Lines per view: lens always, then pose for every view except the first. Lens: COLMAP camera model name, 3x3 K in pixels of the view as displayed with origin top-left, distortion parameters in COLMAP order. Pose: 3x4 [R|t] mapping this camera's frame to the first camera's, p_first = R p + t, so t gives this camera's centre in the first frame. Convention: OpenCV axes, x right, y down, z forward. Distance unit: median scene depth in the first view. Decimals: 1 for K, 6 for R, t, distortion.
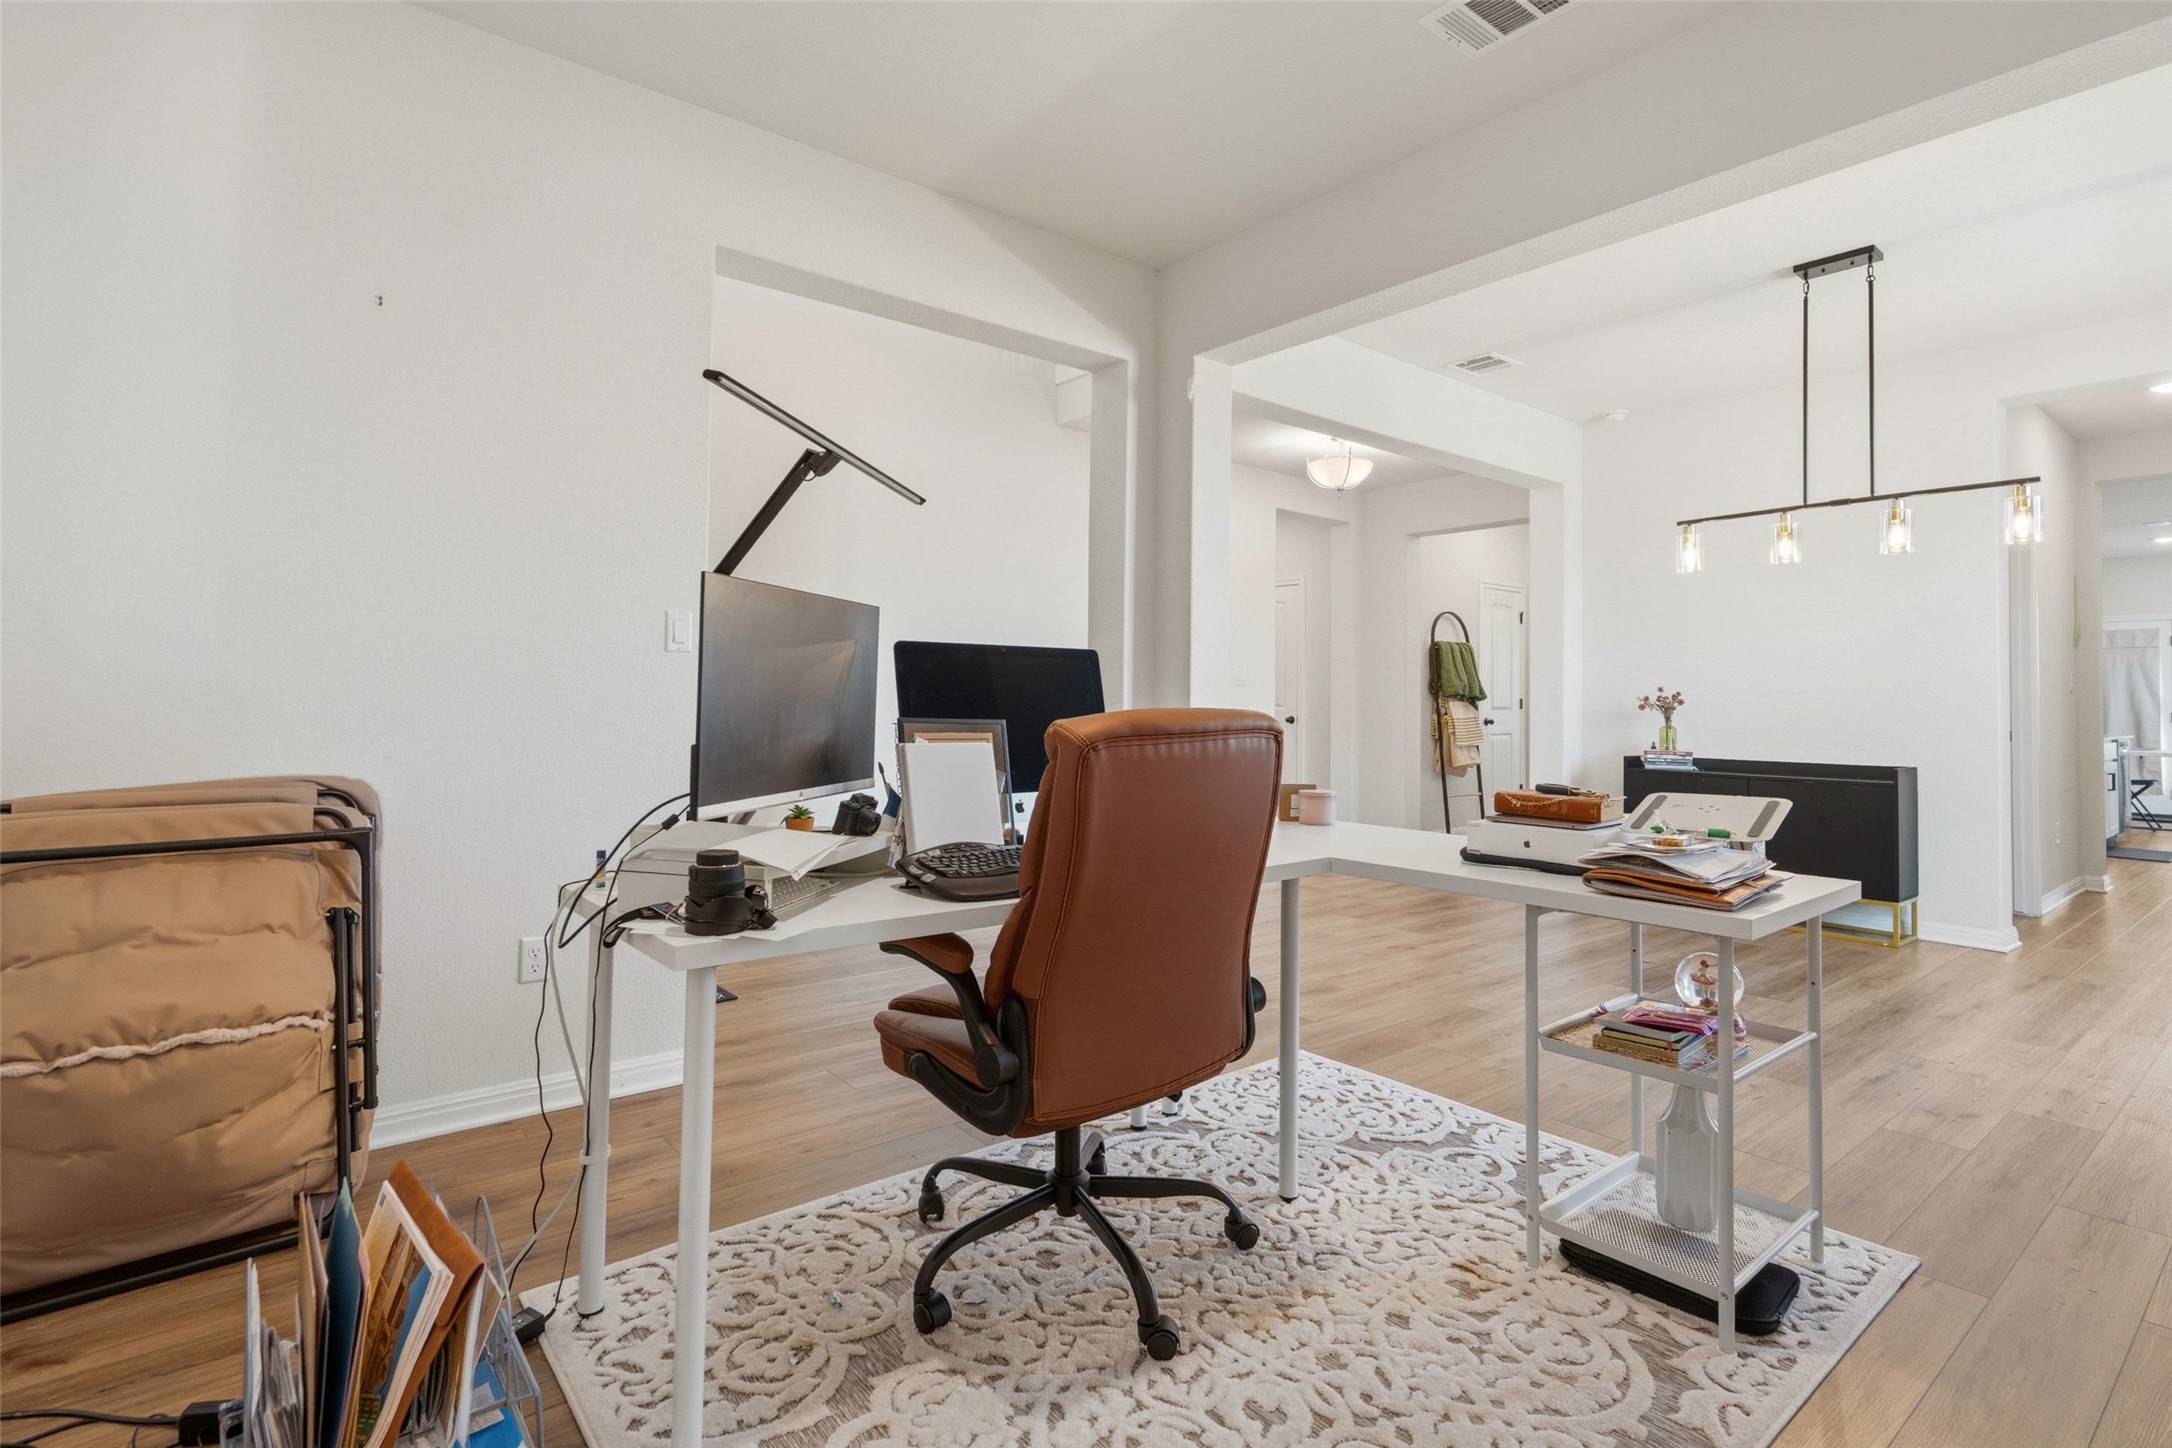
lens RADIAL K [[1024.0, 0, 1086.0], [0, 1024.0, 724.0], [0, 0, 1]] dist [0.002750, 0.000146]
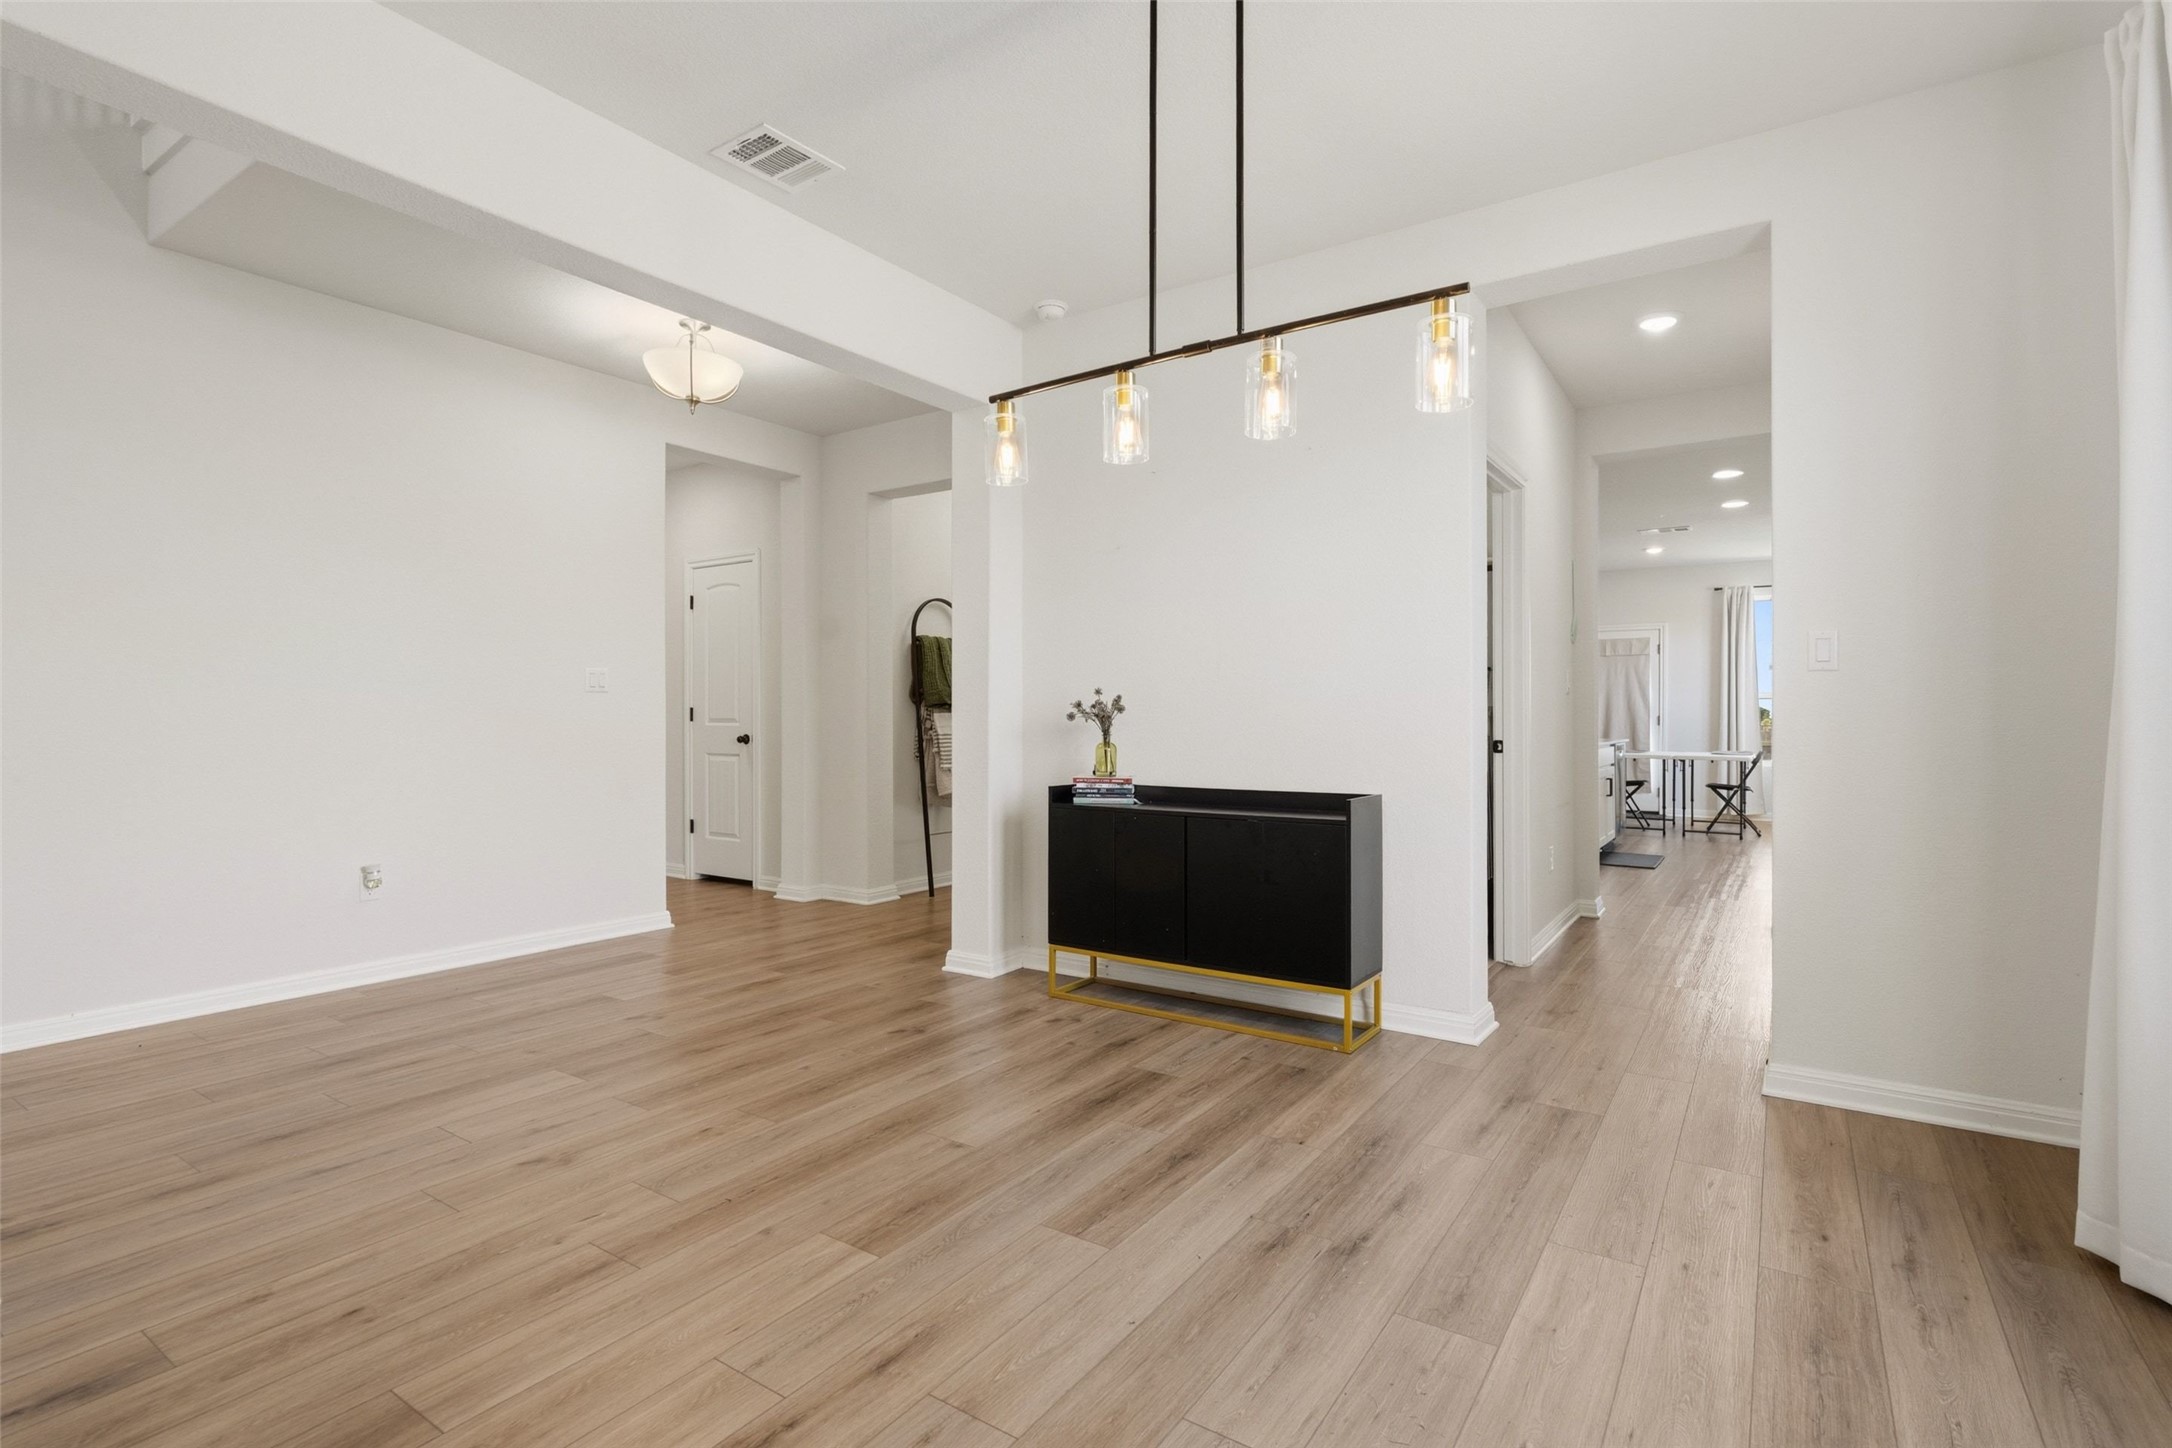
lens RADIAL K [[1003.9, 0, 1089.8], [0, 1003.9, 783.9], [0, 0, 1]] dist [0.001414, 0.000026]
pose [[0.955686, -0.031668, 0.292681, 0.349464], [0.018357, 0.998673, 0.048116, -0.003350], [-0.293816, -0.040611, 0.954999, 0.329378]]
